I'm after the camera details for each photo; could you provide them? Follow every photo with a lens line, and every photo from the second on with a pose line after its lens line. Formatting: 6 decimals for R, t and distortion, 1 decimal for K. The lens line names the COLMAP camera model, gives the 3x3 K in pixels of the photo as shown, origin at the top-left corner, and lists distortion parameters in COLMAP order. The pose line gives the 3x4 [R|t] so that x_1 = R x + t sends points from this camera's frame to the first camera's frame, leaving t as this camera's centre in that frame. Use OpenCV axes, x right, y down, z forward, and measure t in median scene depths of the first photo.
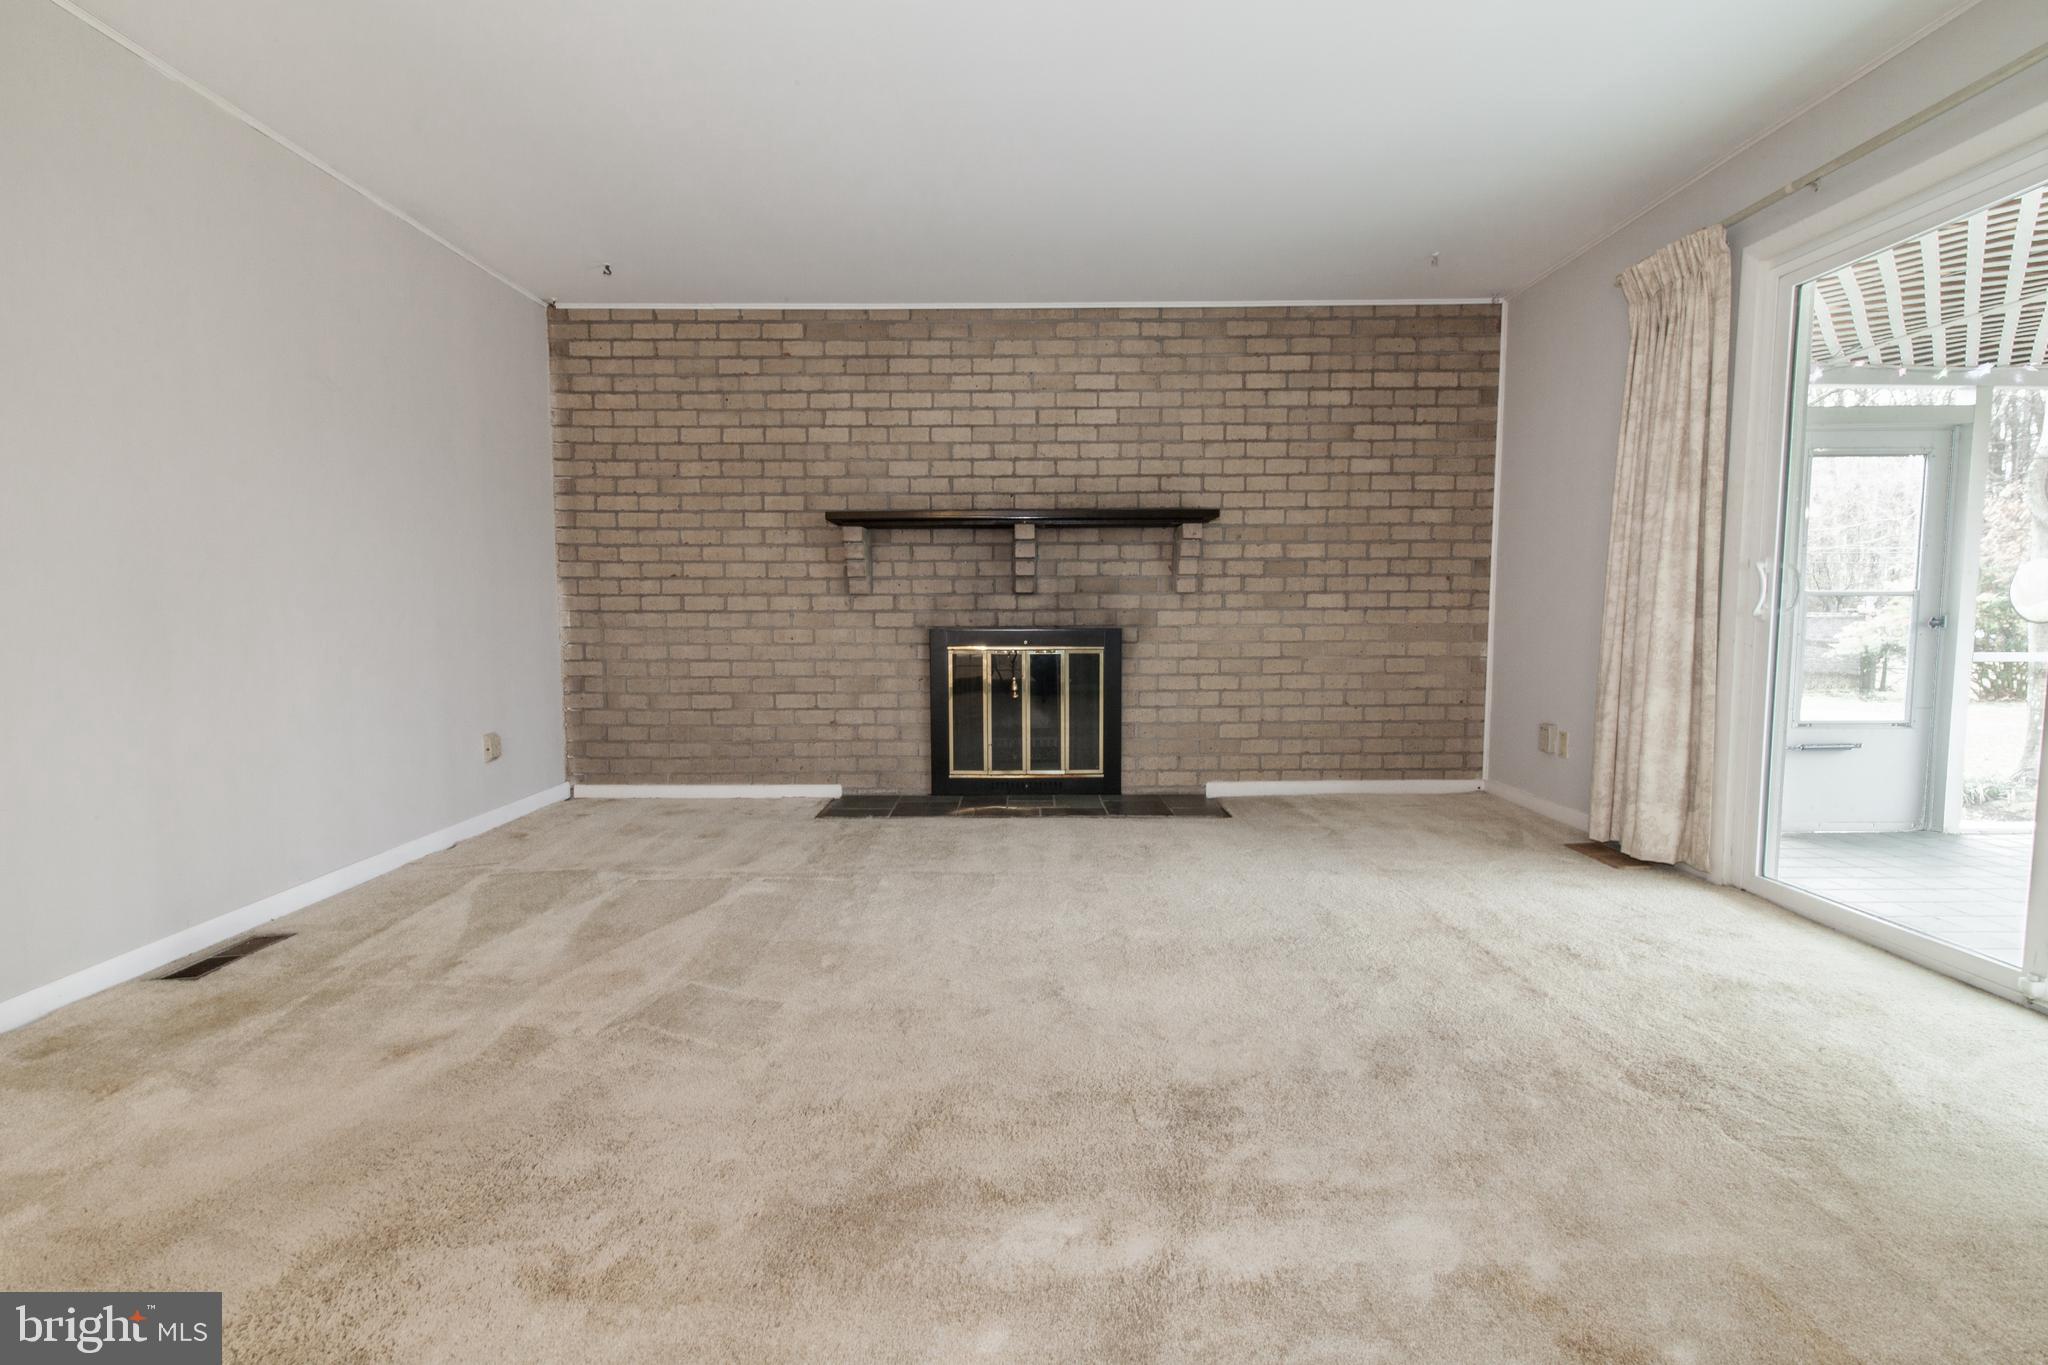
lens RADIAL K [[948.1, 0, 1012.2], [0, 948.1, 685.4], [0, 0, 1]] dist [0.004715, 0.000116]
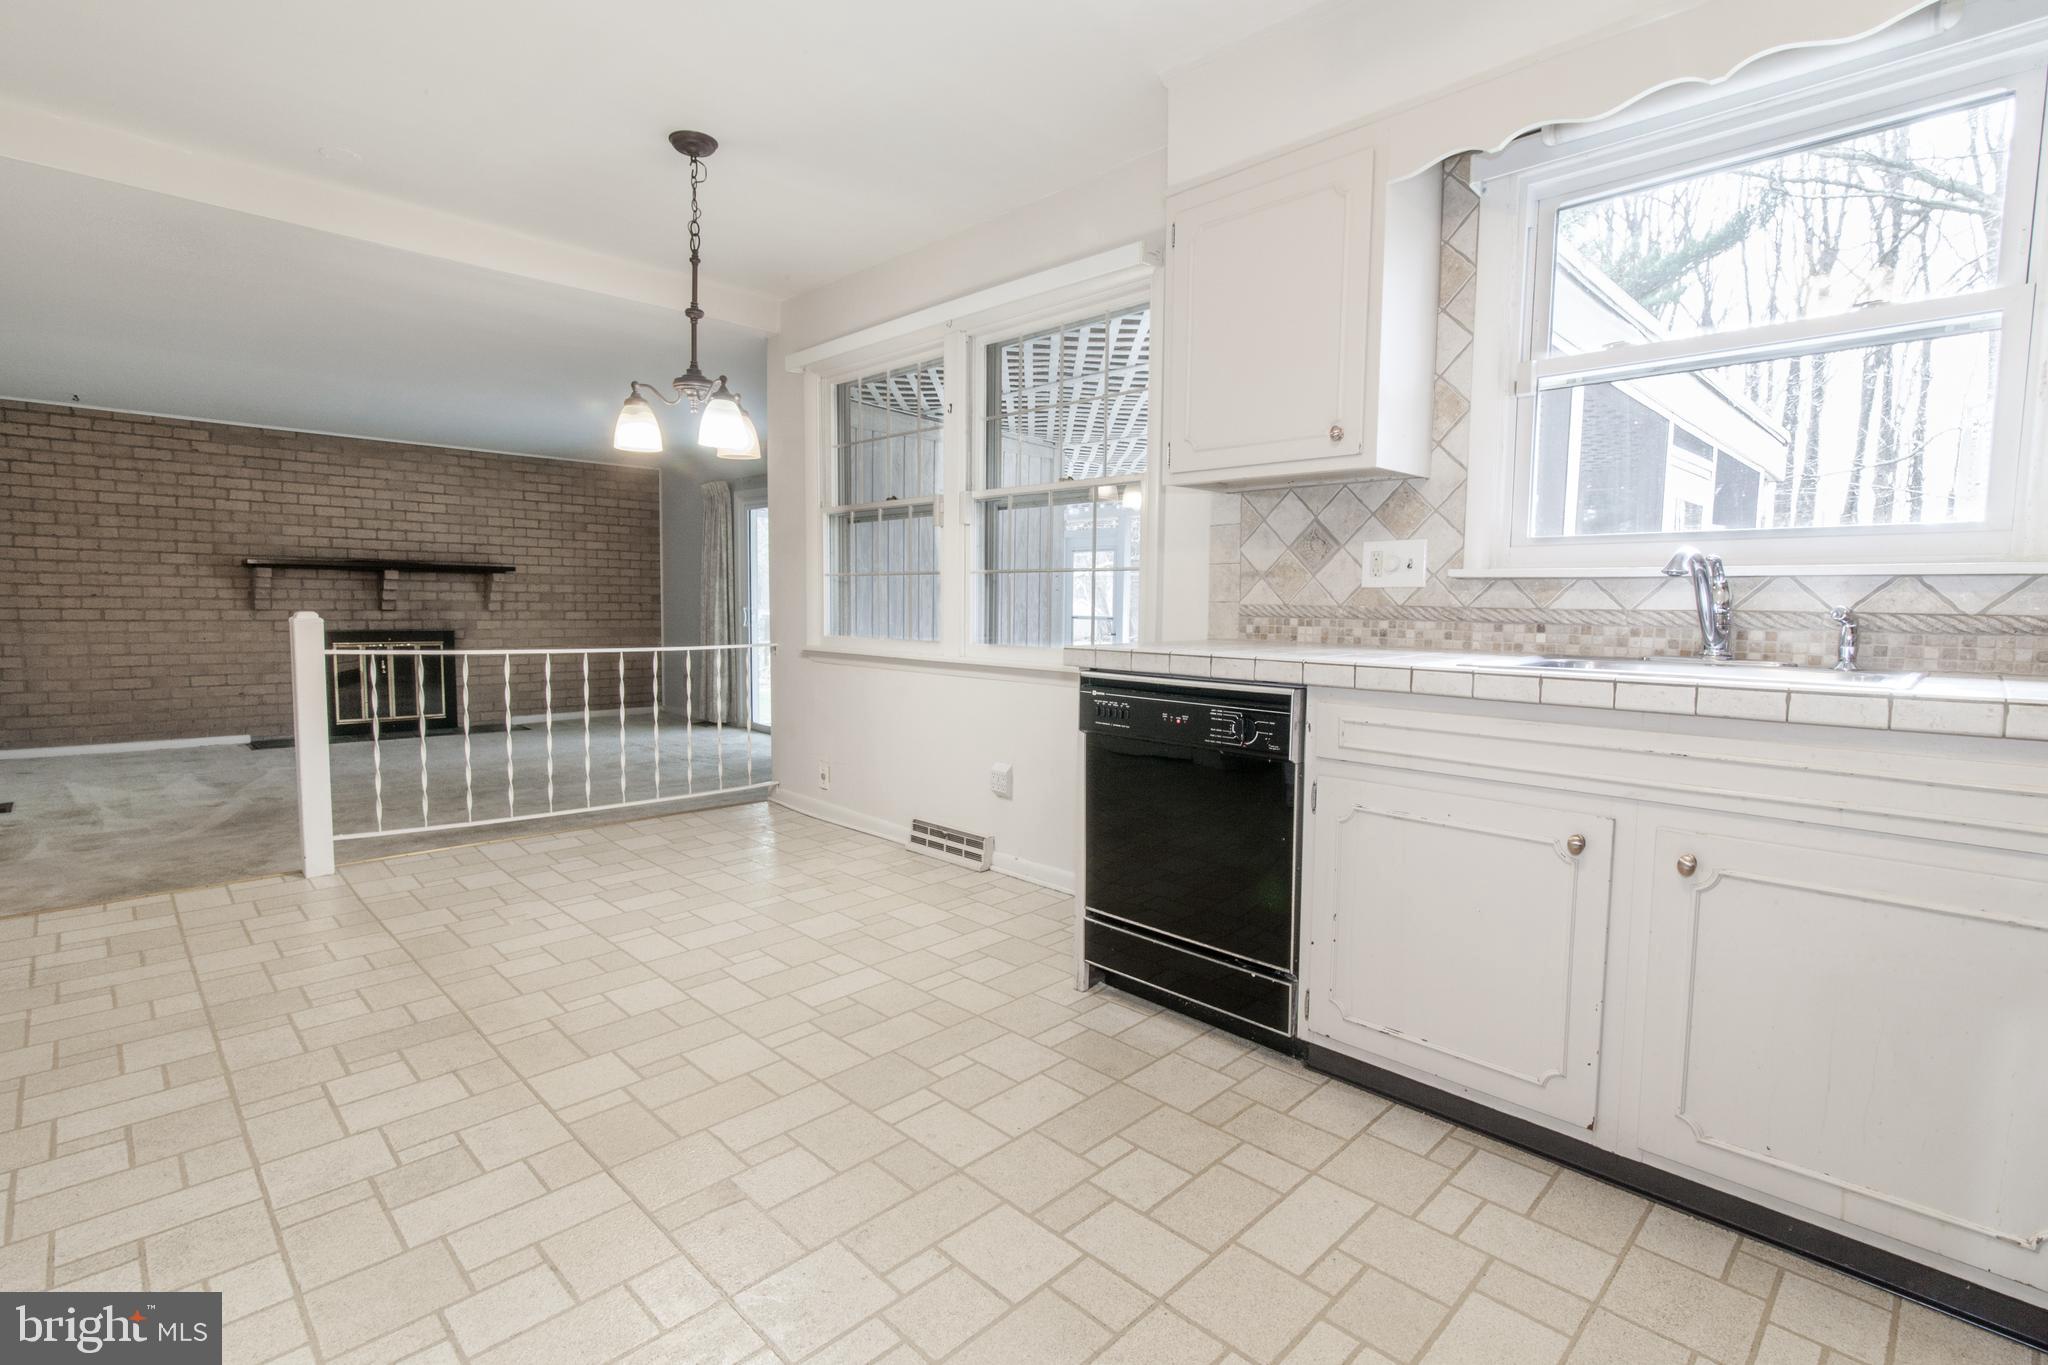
lens RADIAL K [[948.1, 0, 1012.2], [0, 948.1, 685.4], [0, 0, 1]] dist [0.004715, 0.000116]
pose [[0.718888, -0.045170, 0.693657, -0.364102], [0.038940, 0.998936, 0.024692, 0.036744], [-0.694035, 0.009260, 0.719882, -0.967060]]
